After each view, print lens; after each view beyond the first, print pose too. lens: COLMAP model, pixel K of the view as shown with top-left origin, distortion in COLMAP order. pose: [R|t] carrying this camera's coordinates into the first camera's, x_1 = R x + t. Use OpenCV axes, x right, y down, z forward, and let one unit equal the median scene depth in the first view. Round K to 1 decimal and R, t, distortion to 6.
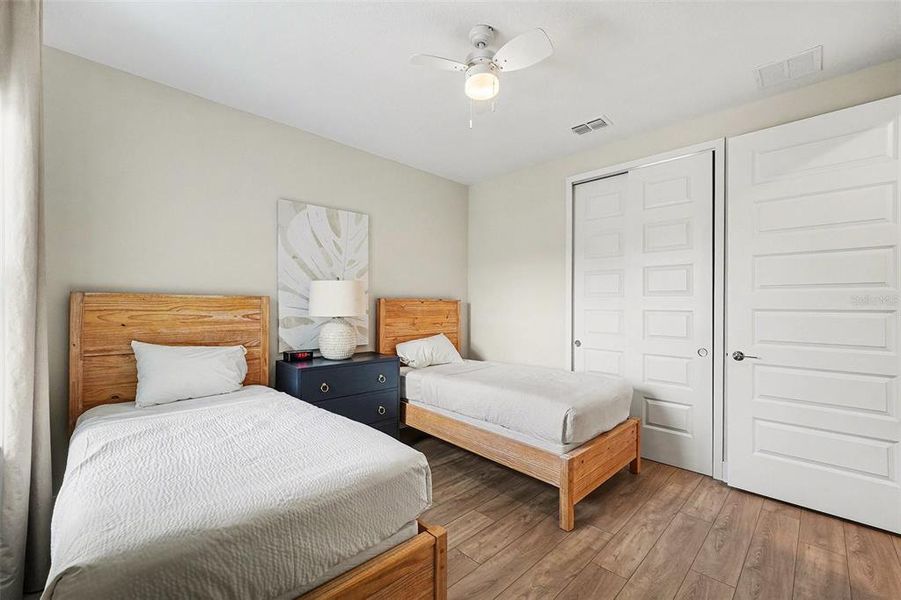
lens RADIAL K [[368.9, 0, 451.4], [0, 368.9, 300.3], [0, 0, 1]] dist [-0.025490, 0.001404]
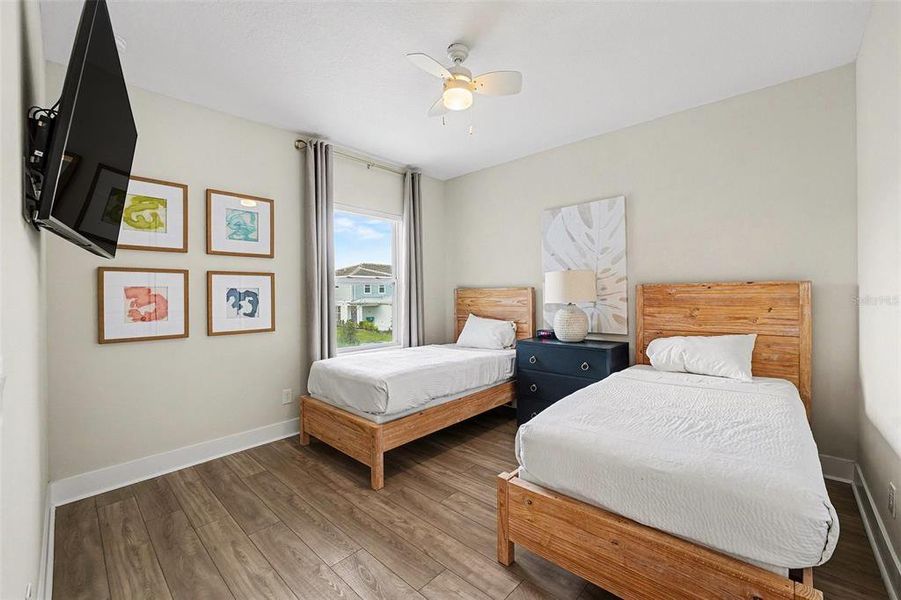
lens RADIAL K [[368.9, 0, 450.9], [0, 368.9, 299.8], [0, 0, 1]] dist [-0.025490, 0.001404]
pose [[0.060483, 0.007589, -0.998140, 0.758556], [0.023599, 0.999681, 0.009031, 0.014031], [0.997890, -0.024102, 0.060285, 0.562890]]
